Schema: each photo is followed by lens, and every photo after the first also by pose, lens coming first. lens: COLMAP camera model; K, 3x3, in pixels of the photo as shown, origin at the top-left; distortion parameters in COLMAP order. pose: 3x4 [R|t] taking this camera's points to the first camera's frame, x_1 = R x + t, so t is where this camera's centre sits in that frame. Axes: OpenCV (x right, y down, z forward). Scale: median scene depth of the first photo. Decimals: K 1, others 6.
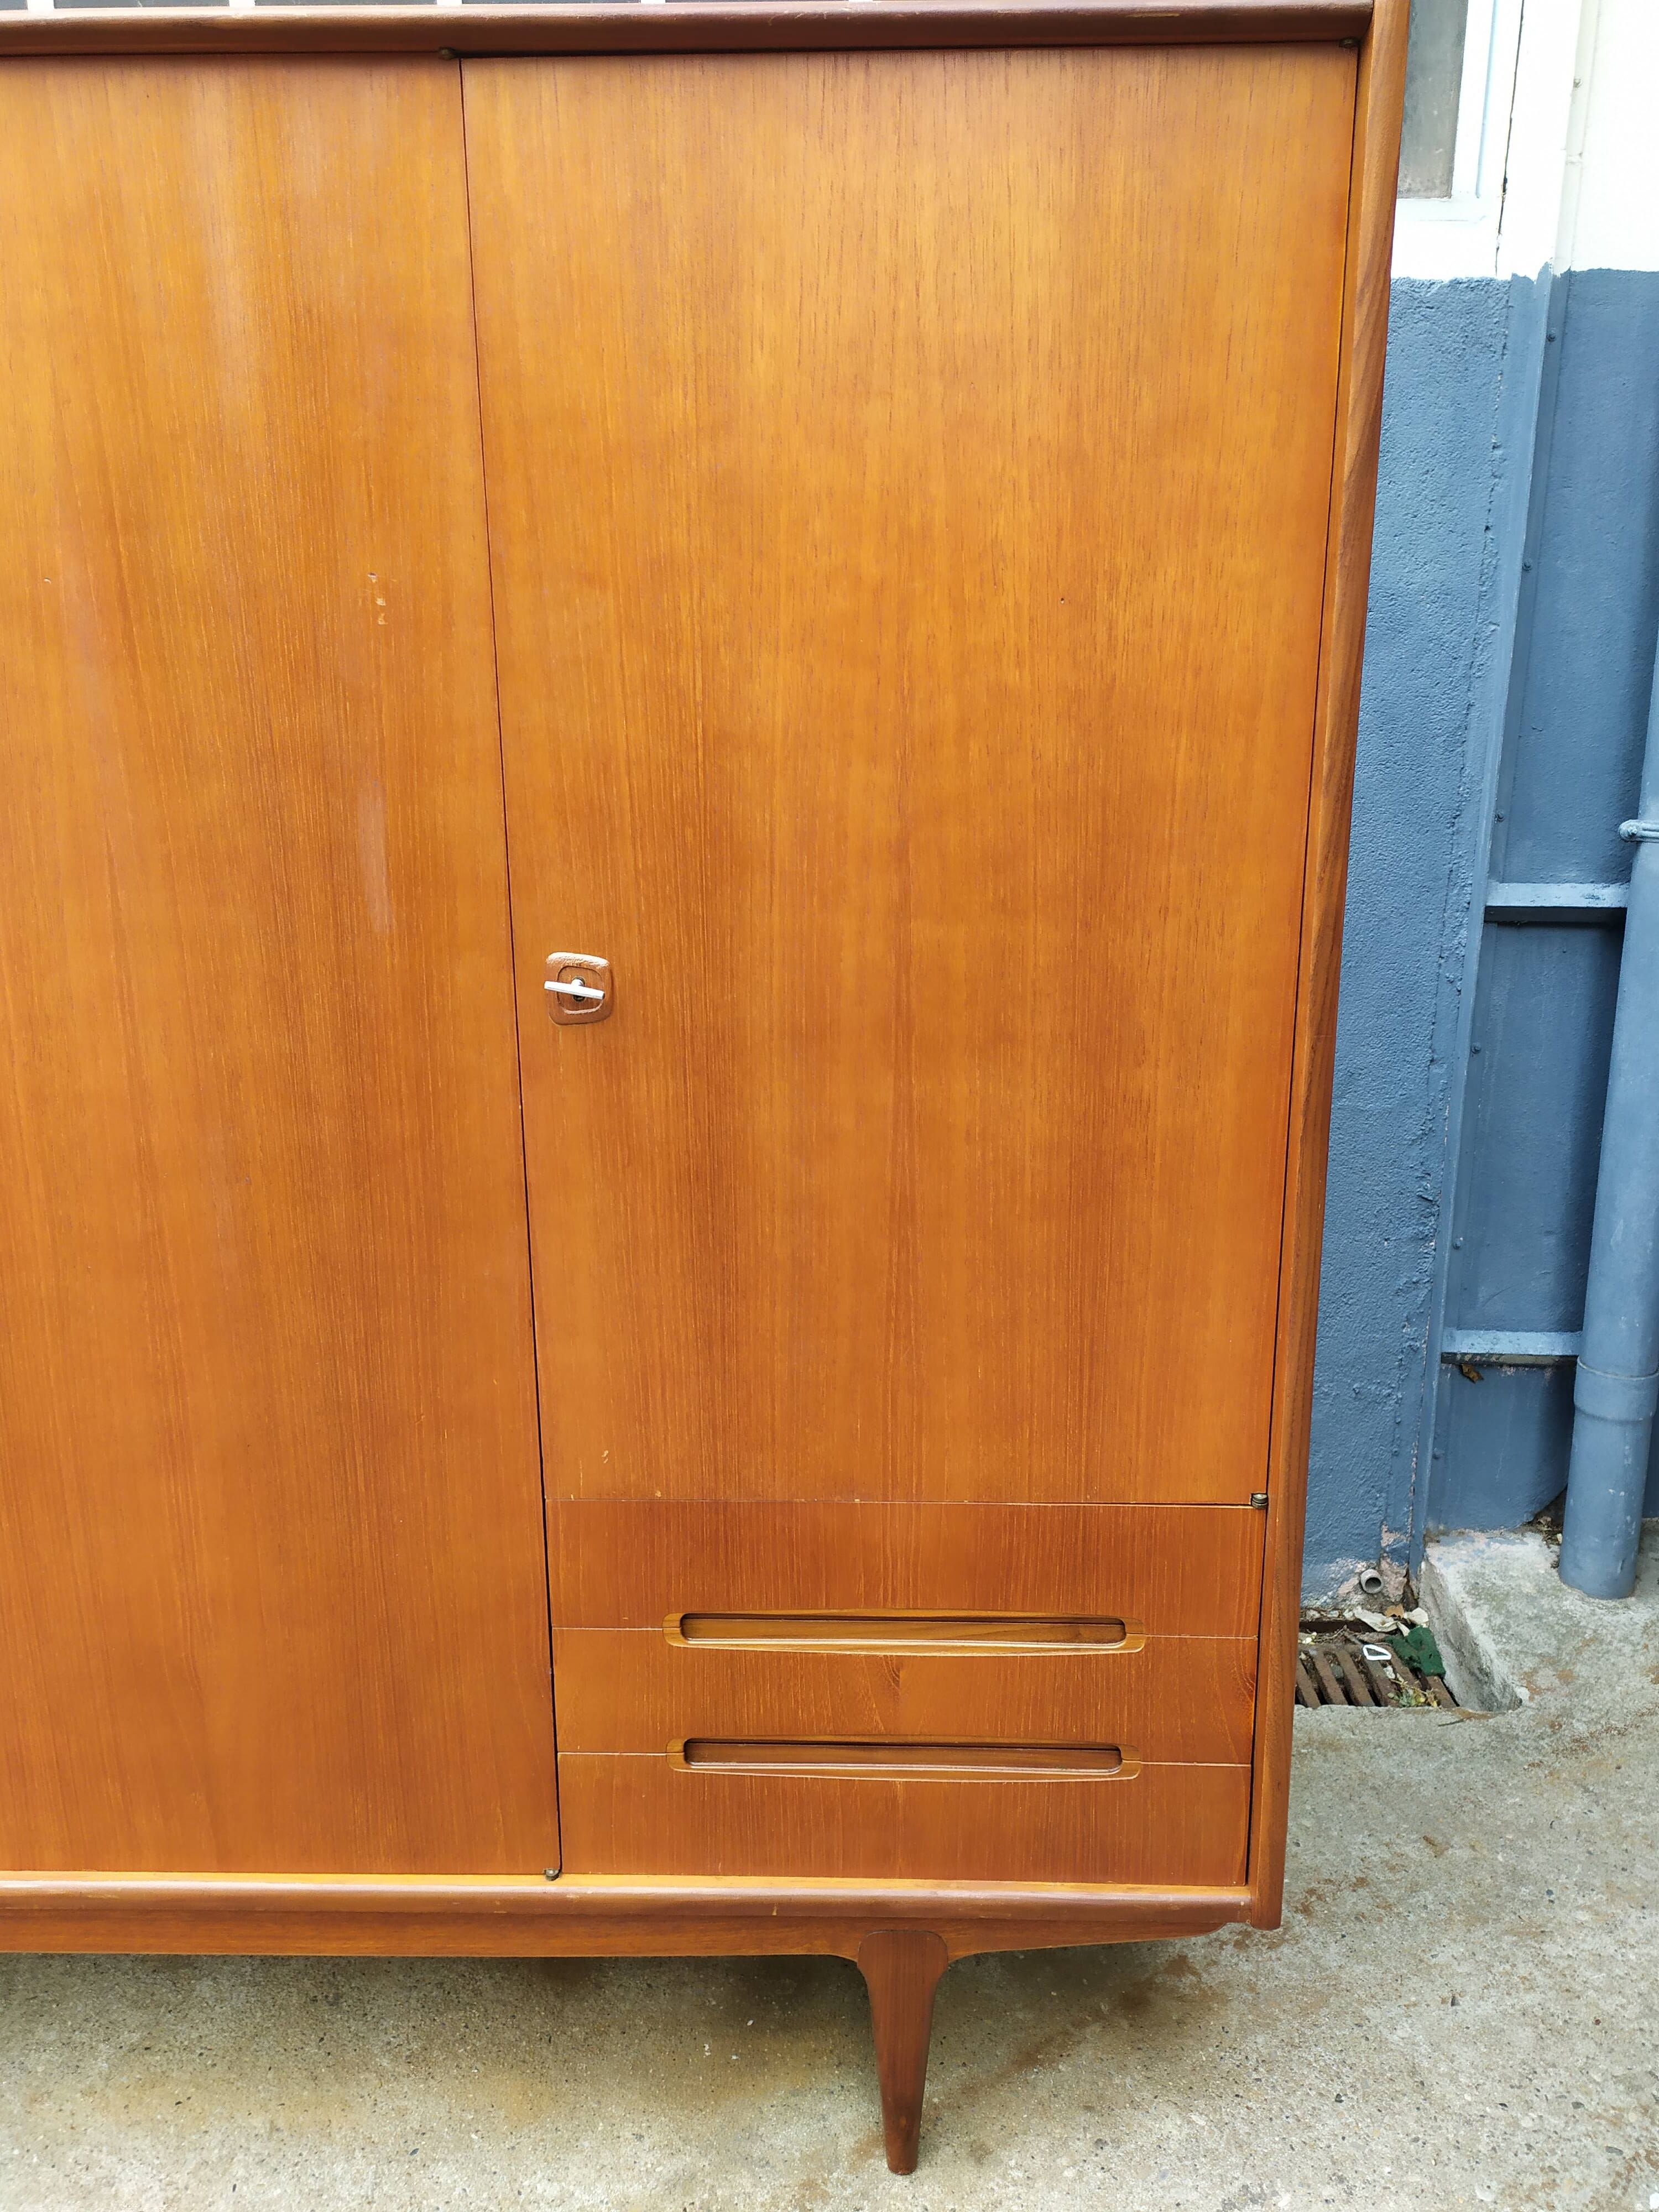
lens RADIAL K [[1670.8, 0, 833.8], [0, 1670.8, 1107.8], [0, 0, 1]] dist [0.051853, -0.051409]
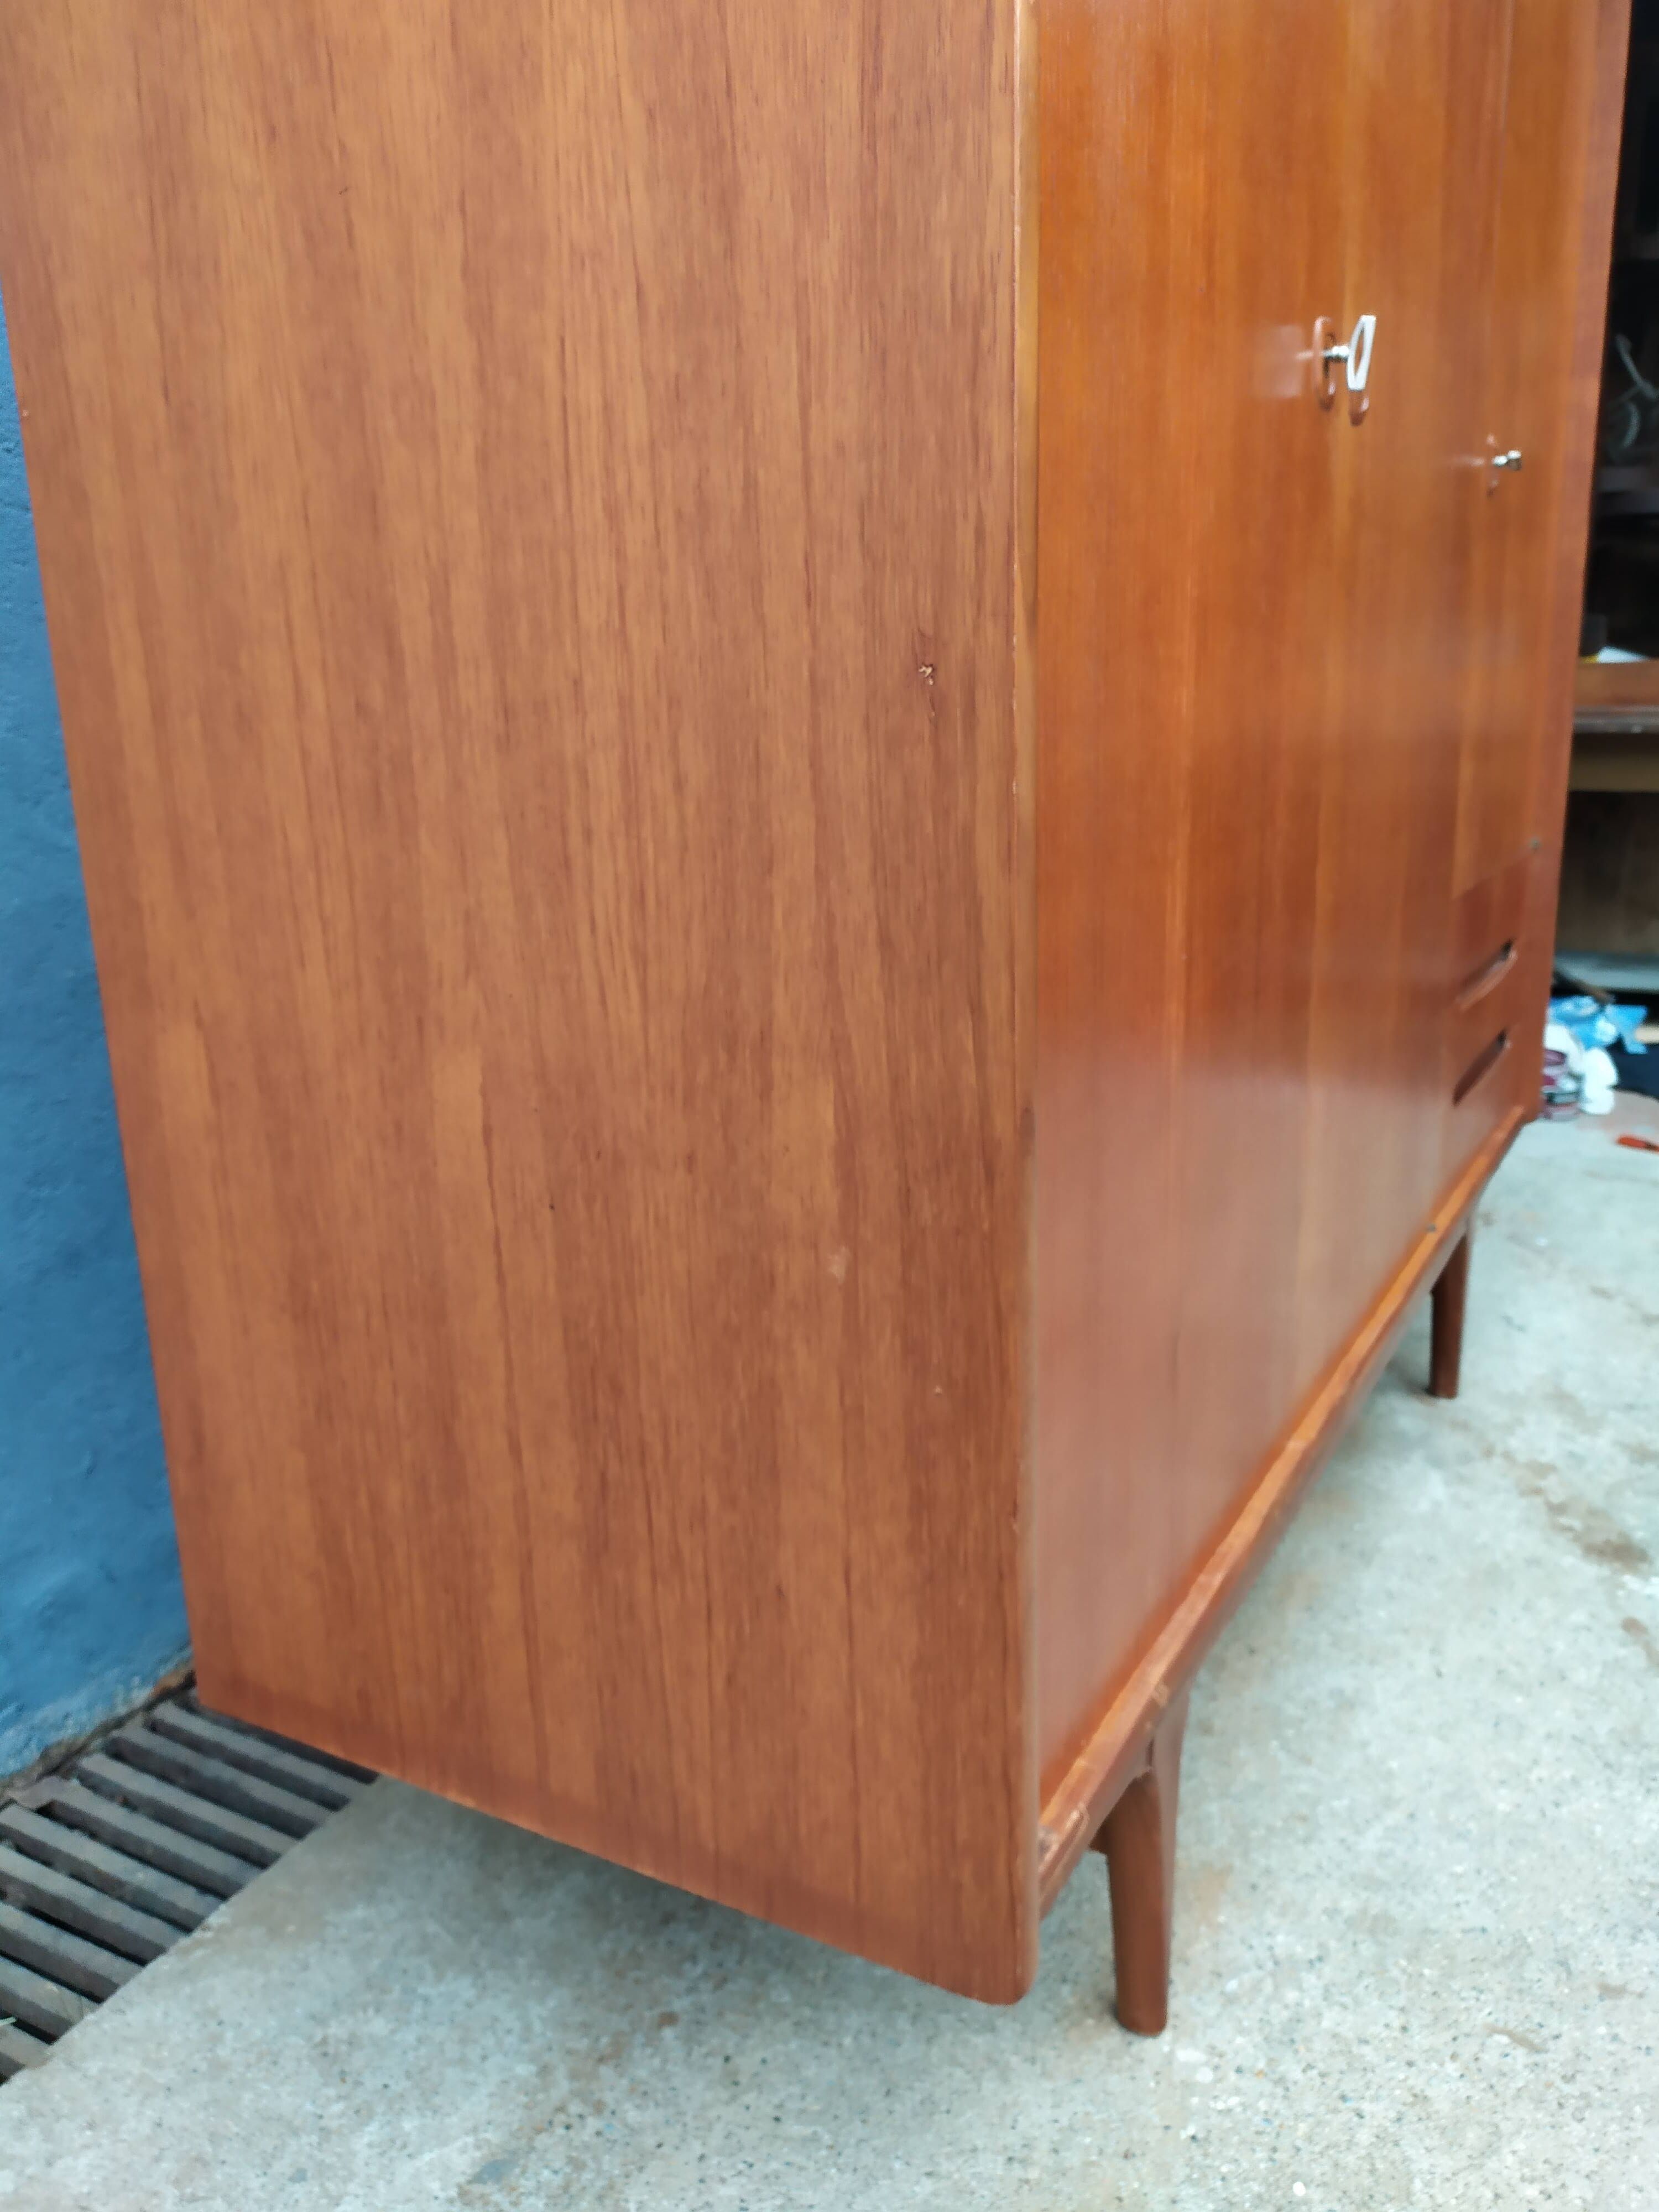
lens RADIAL K [[1695.4, 0, 833.4], [0, 1695.4, 1121.0], [0, 0, 1]] dist [0.045747, -0.046296]
pose [[0.467362, -0.231374, 0.853252, -1.493031], [0.241560, 0.961839, 0.128506, 0.112317], [-0.850424, 0.146053, 0.505418, 0.758276]]
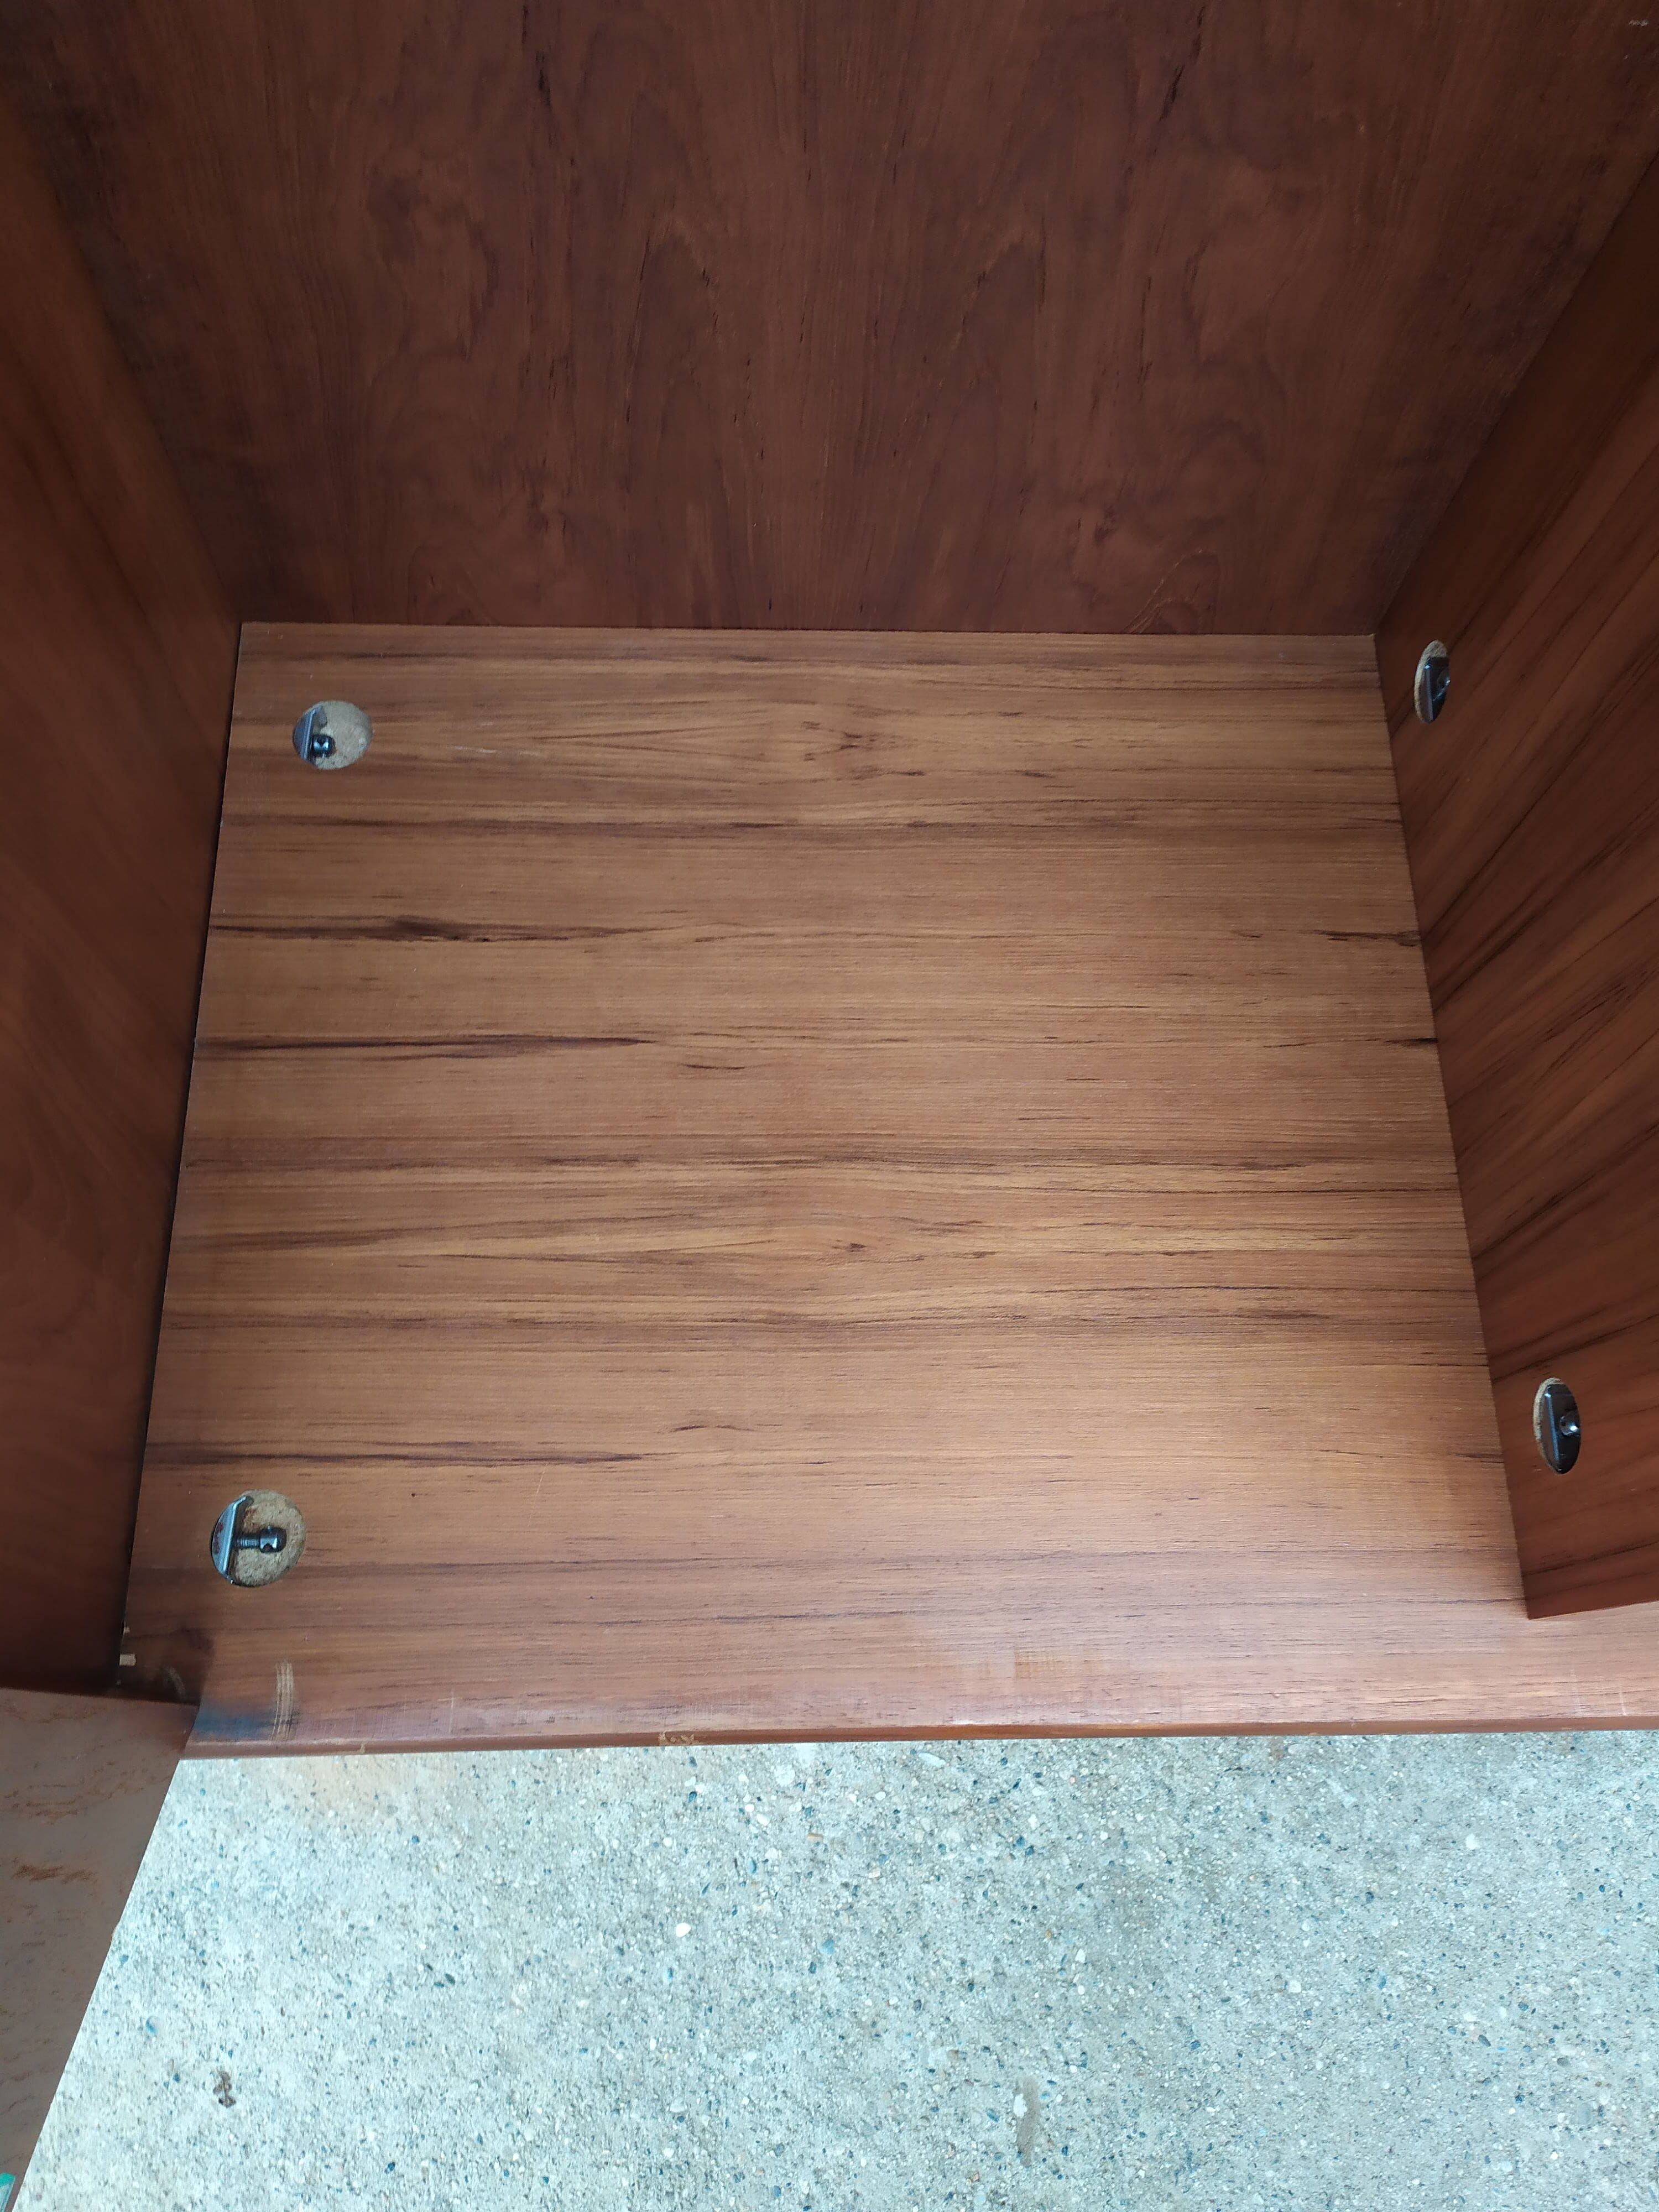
lens RADIAL K [[1670.8, 0, 799.0], [0, 1670.8, 1129.2], [0, 0, 1]] dist [0.051853, -0.051409]
pose [[0.997846, -0.022301, 0.061688, -0.843752], [-0.038724, 0.558796, 0.828400, -0.023555], [-0.052945, -0.829005, 0.556729, 0.923748]]
